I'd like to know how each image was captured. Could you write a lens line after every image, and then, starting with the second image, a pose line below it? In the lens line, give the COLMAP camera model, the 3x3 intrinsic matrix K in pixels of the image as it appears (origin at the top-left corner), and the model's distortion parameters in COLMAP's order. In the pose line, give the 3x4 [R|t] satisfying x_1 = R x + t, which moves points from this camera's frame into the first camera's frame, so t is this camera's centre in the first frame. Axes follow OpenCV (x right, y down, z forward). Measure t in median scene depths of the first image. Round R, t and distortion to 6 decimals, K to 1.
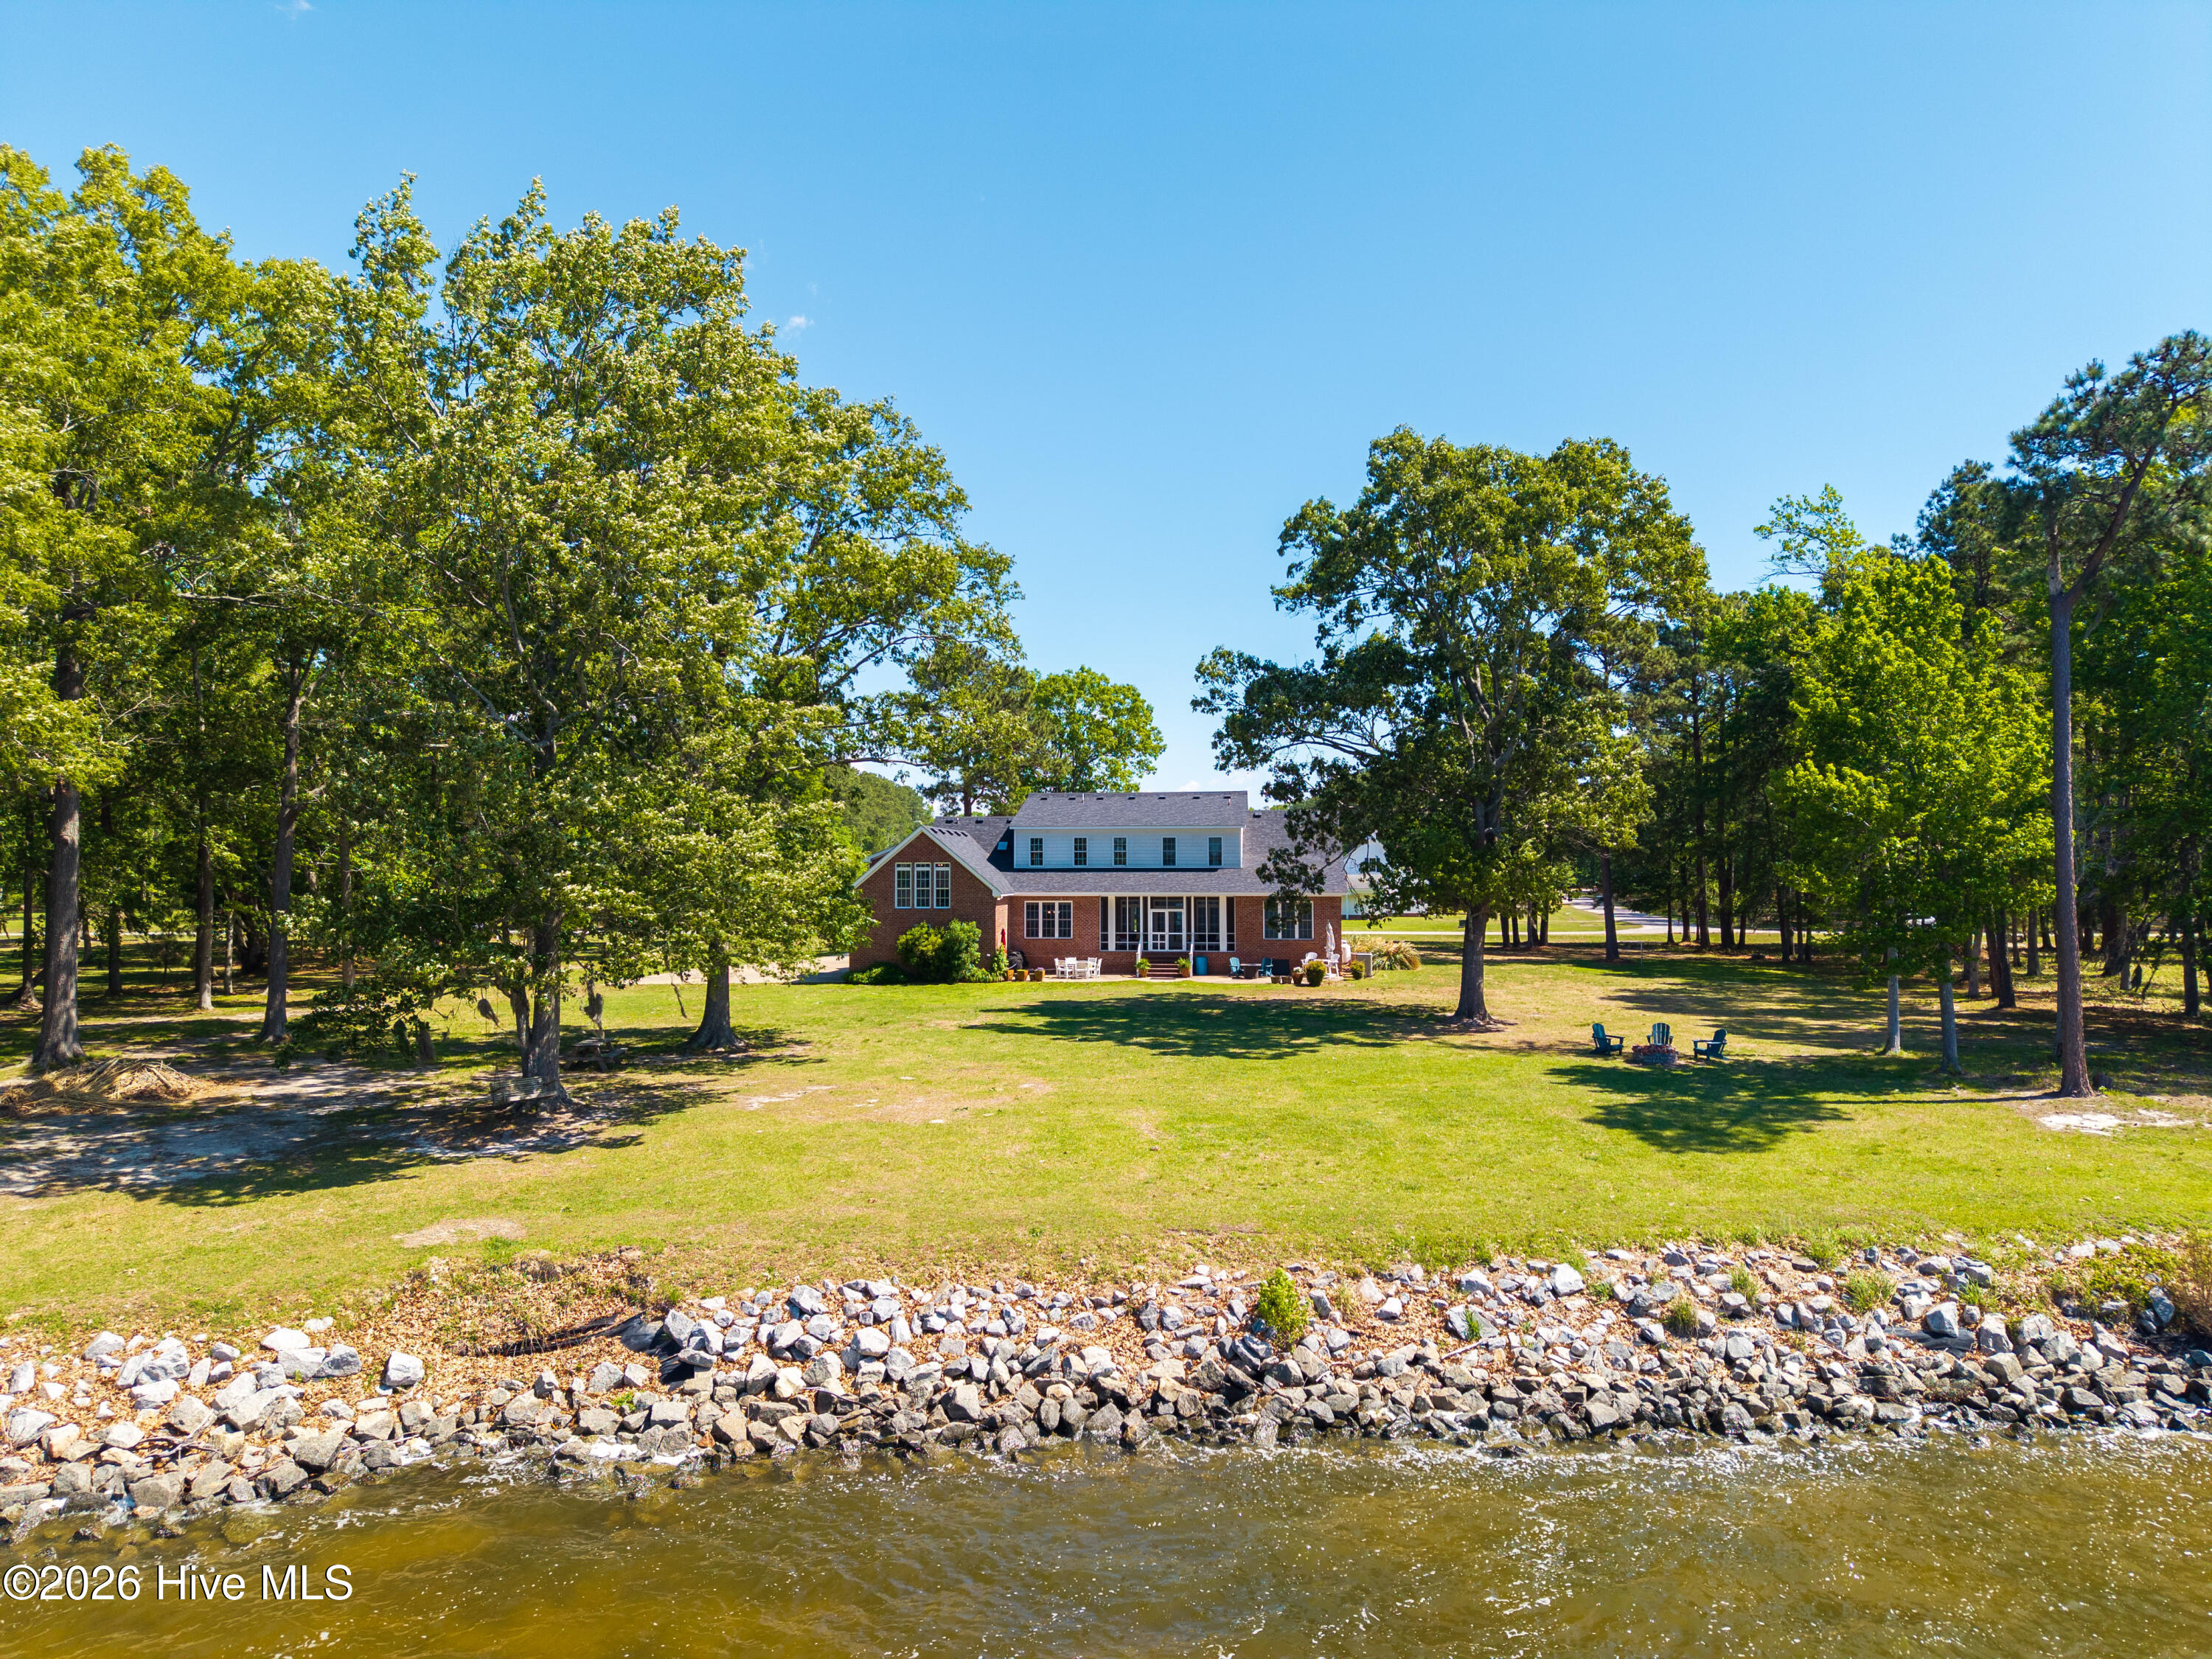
lens RADIAL K [[1468.3, 0, 1119.6], [0, 1468.3, 839.6], [0, 0, 1]] dist [0.047587, -0.054962]
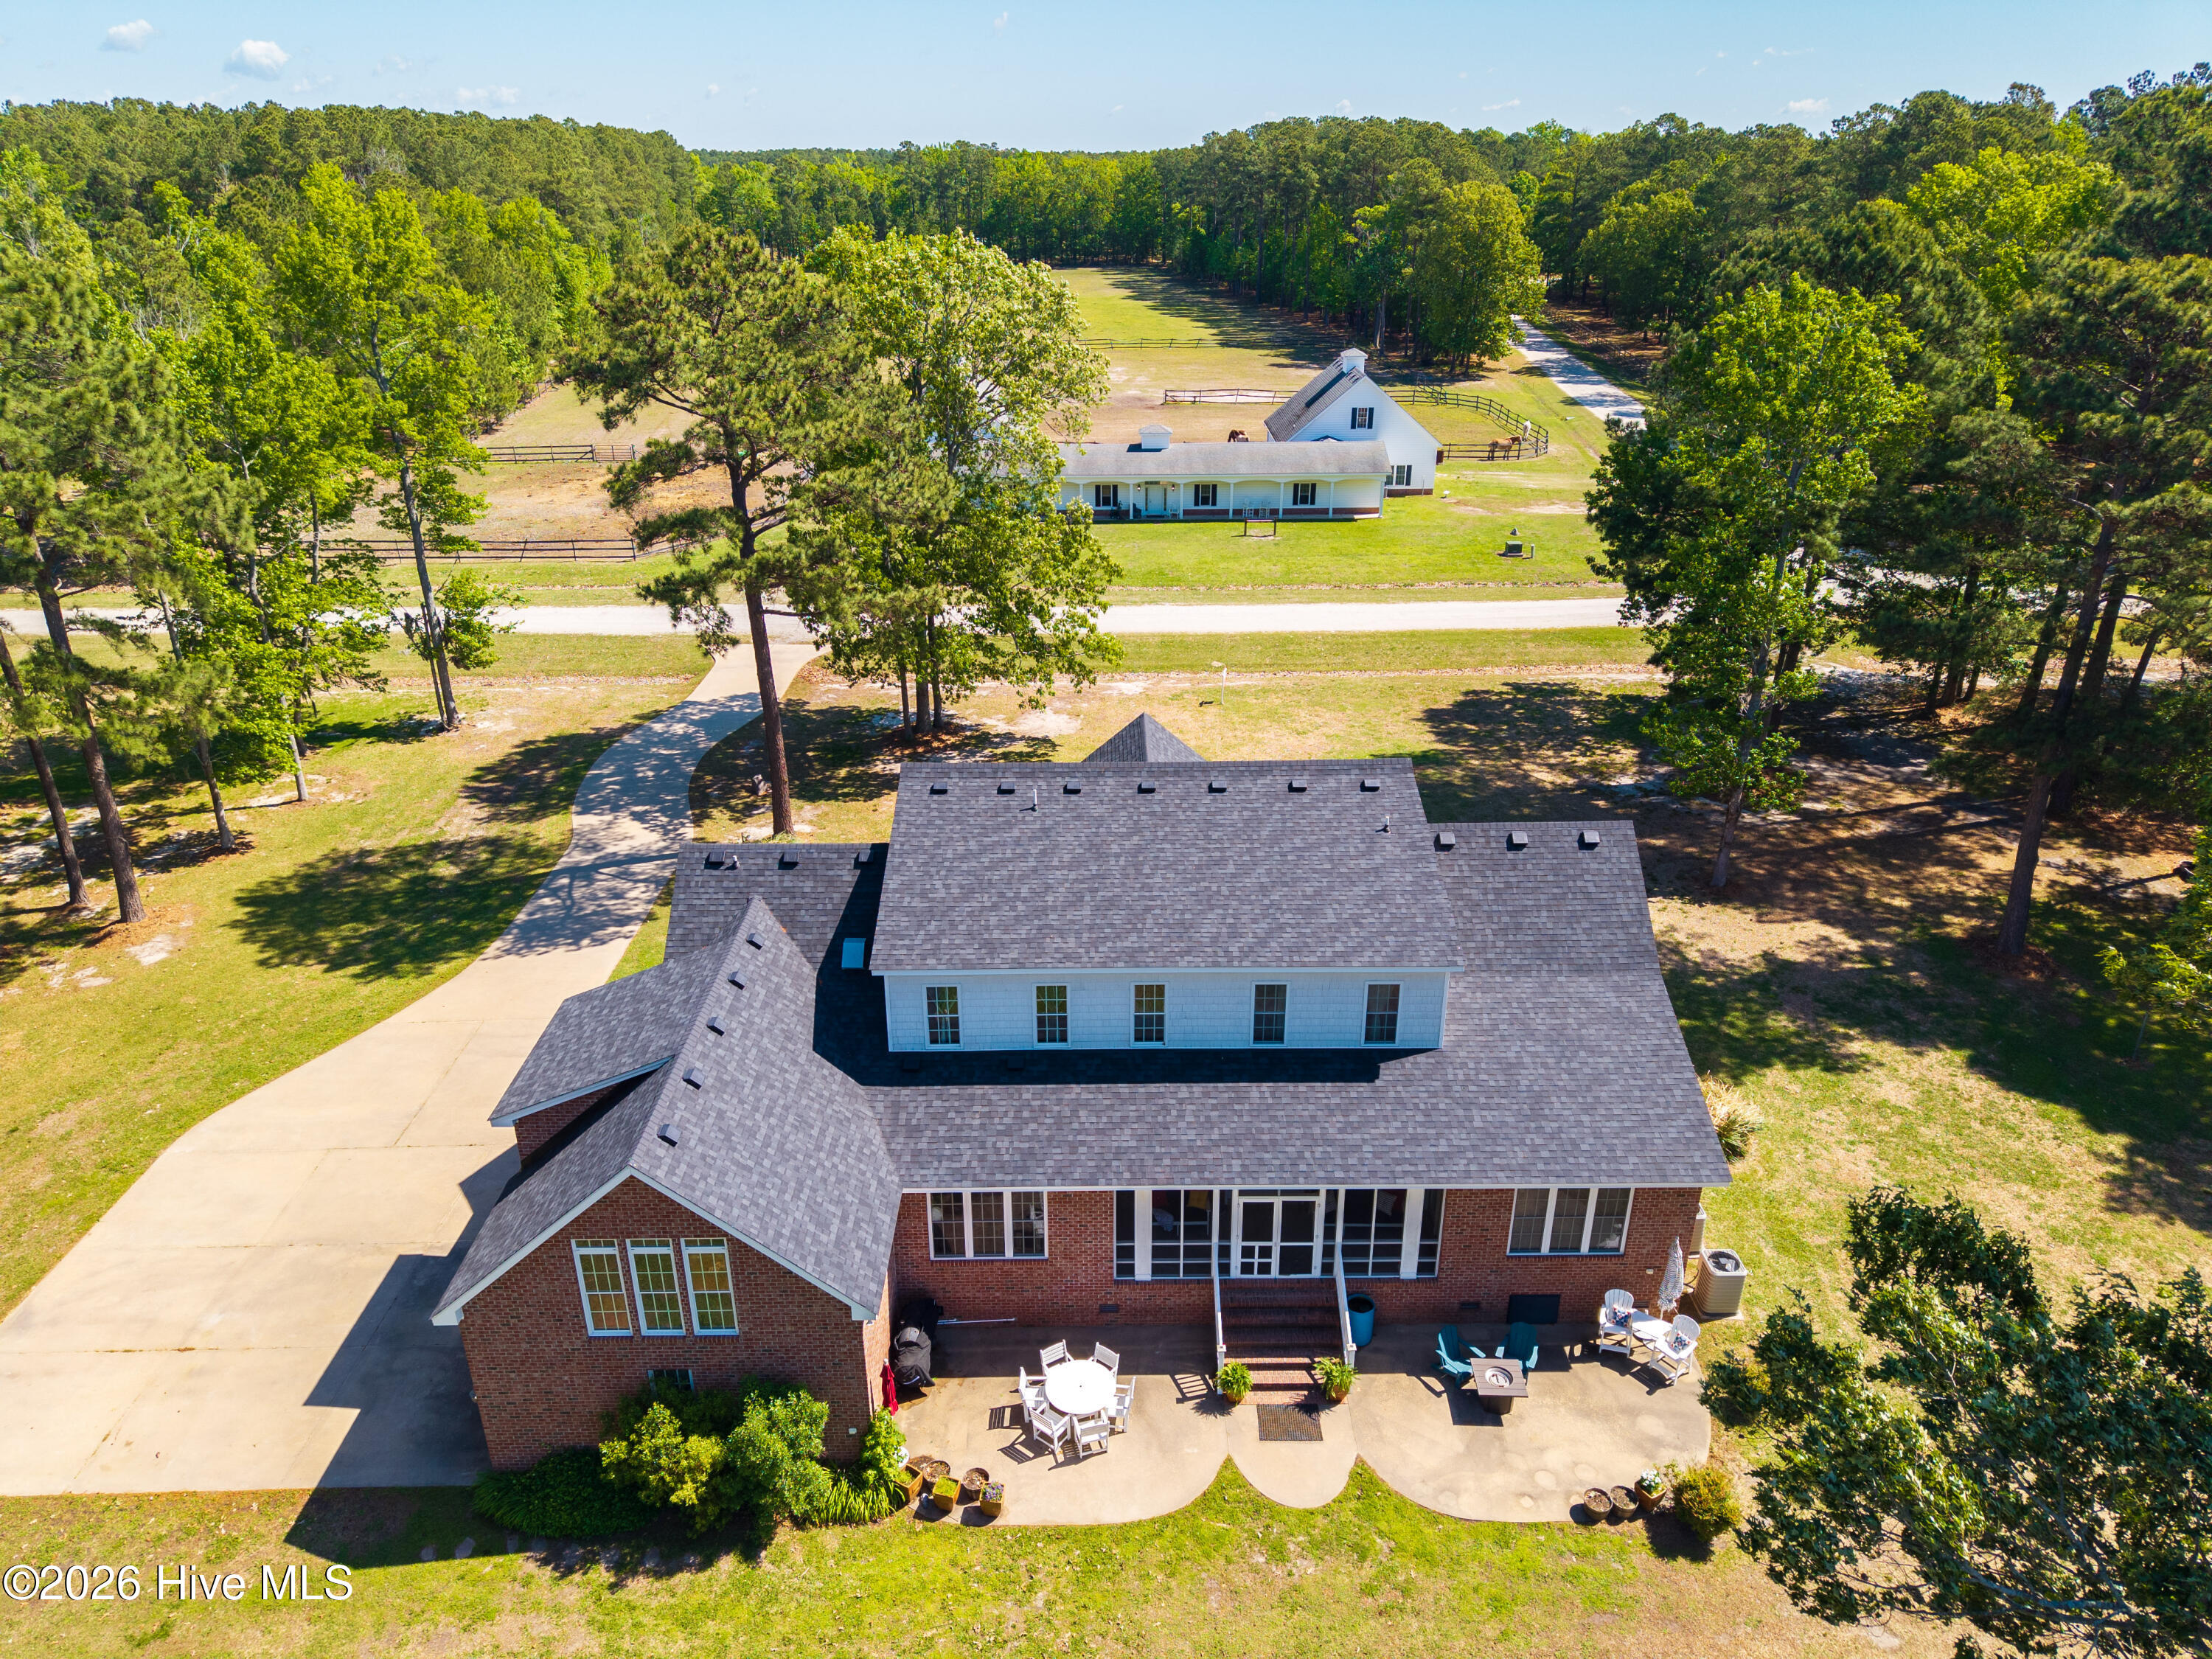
lens RADIAL K [[1468.3, 0, 1110.8], [0, 1468.3, 821.7], [0, 0, 1]] dist [0.047587, -0.054962]
pose [[0.994177, -0.045071, 0.097885, -0.049969], [0.000727, 0.911121, 0.412138, -0.217378], [-0.107761, -0.409667, 0.905848, 0.674995]]
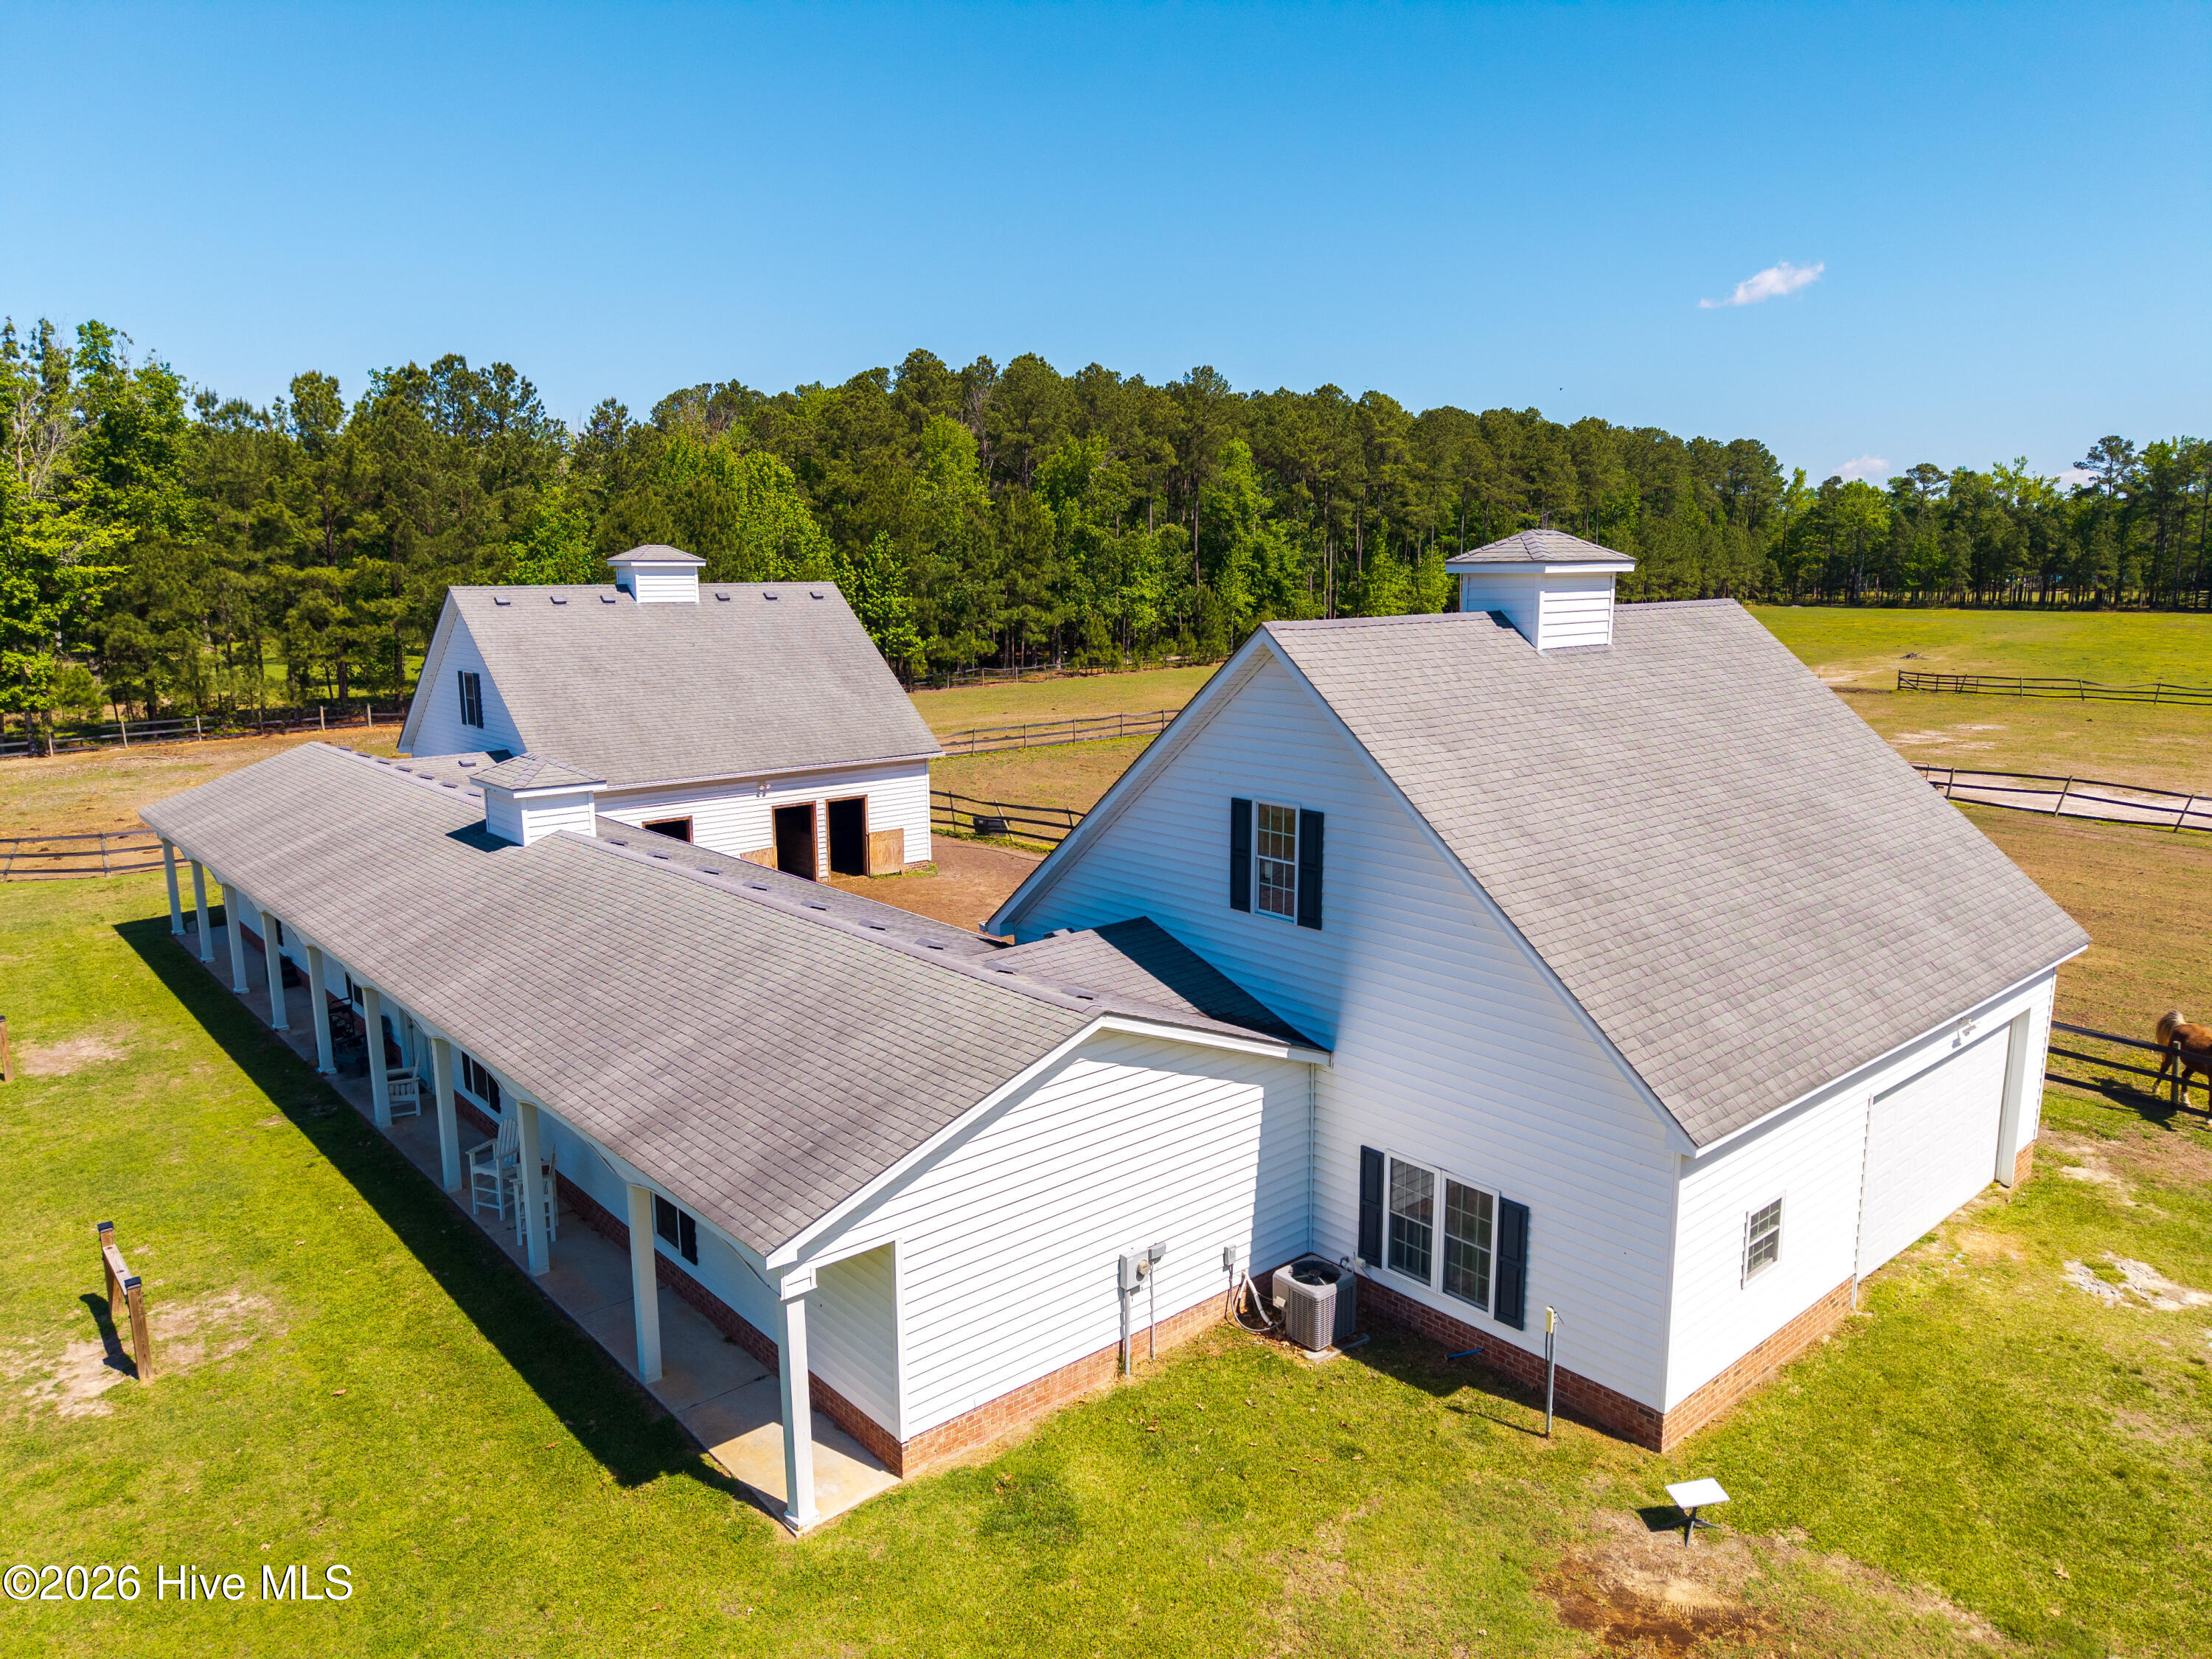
lens RADIAL K [[1468.3, 0, 1108.0], [0, 1468.3, 840.9], [0, 0, 1]] dist [0.047587, -0.054962]
pose [[0.737820, 0.126562, -0.663027, 0.503229], [0.007986, 0.980559, 0.196061, -0.034059], [0.674951, -0.149952, 0.722465, 1.923873]]
